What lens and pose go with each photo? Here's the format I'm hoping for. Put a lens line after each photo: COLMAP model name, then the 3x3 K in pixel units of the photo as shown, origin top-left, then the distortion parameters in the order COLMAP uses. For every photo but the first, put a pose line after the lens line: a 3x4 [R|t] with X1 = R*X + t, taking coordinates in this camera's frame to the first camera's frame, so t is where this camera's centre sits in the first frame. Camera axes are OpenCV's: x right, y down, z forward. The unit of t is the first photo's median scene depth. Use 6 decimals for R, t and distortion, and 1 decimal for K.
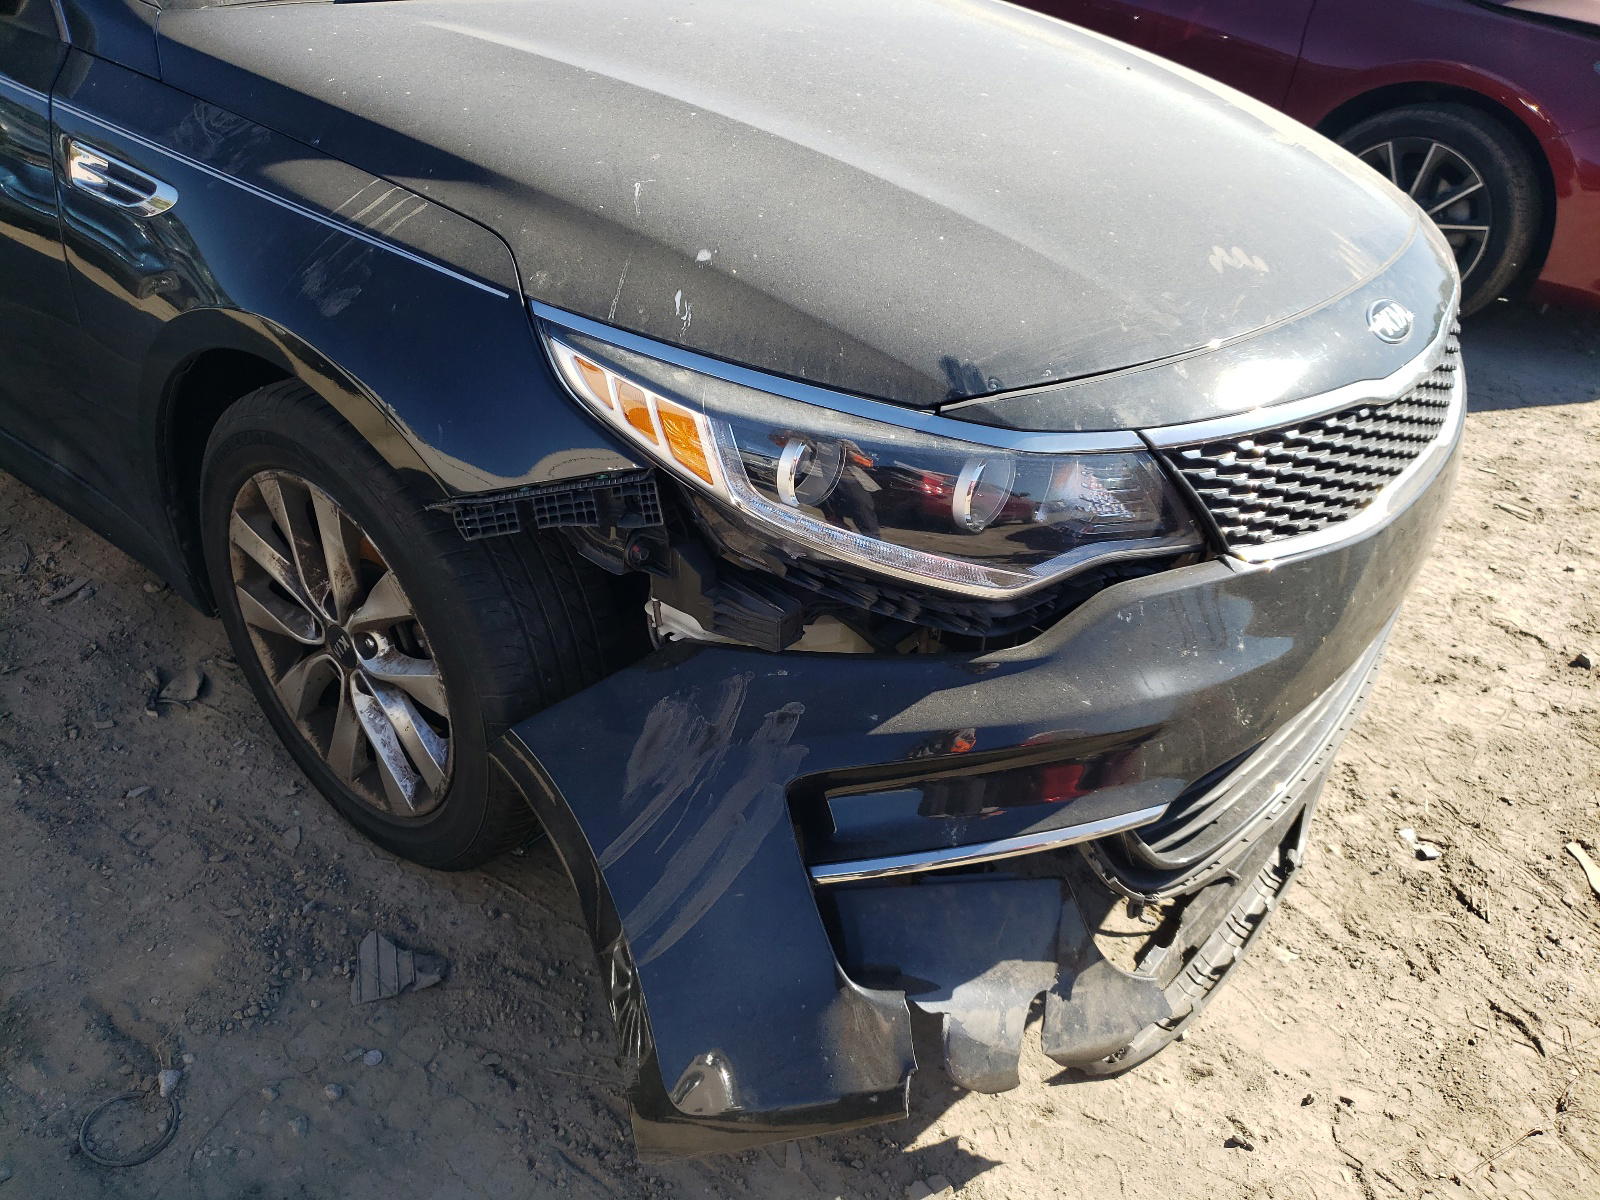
lens RADIAL K [[1284.2, 0, 800.0], [0, 1284.2, 600.0], [0, 0, 1]] dist [0.040600, -0.031221]
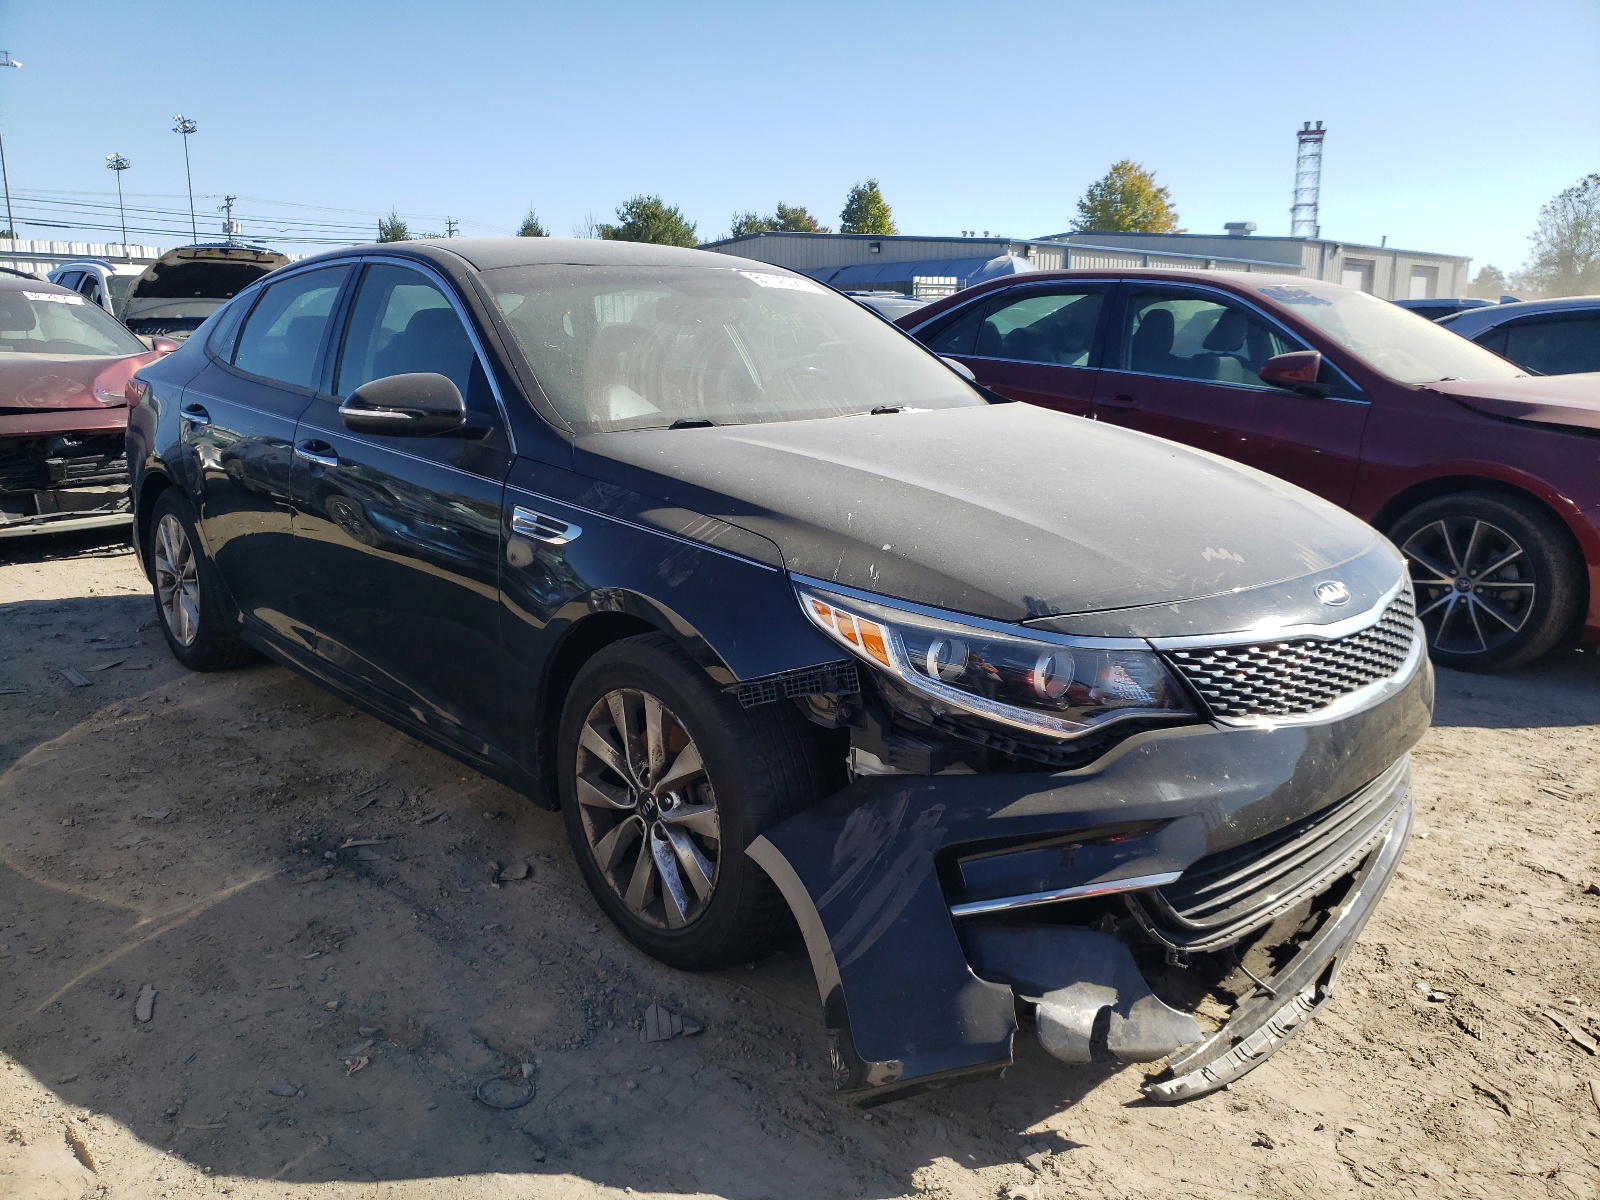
lens RADIAL K [[1252.4, 0, 800.0], [0, 1252.4, 600.0], [0, 0, 1]] dist [0.170060, -0.177049]
pose [[0.990676, -0.004739, -0.136156, 0.035247], [-0.037400, 0.951540, -0.305244, 0.289015], [0.131004, 0.307490, 0.942490, -0.534147]]
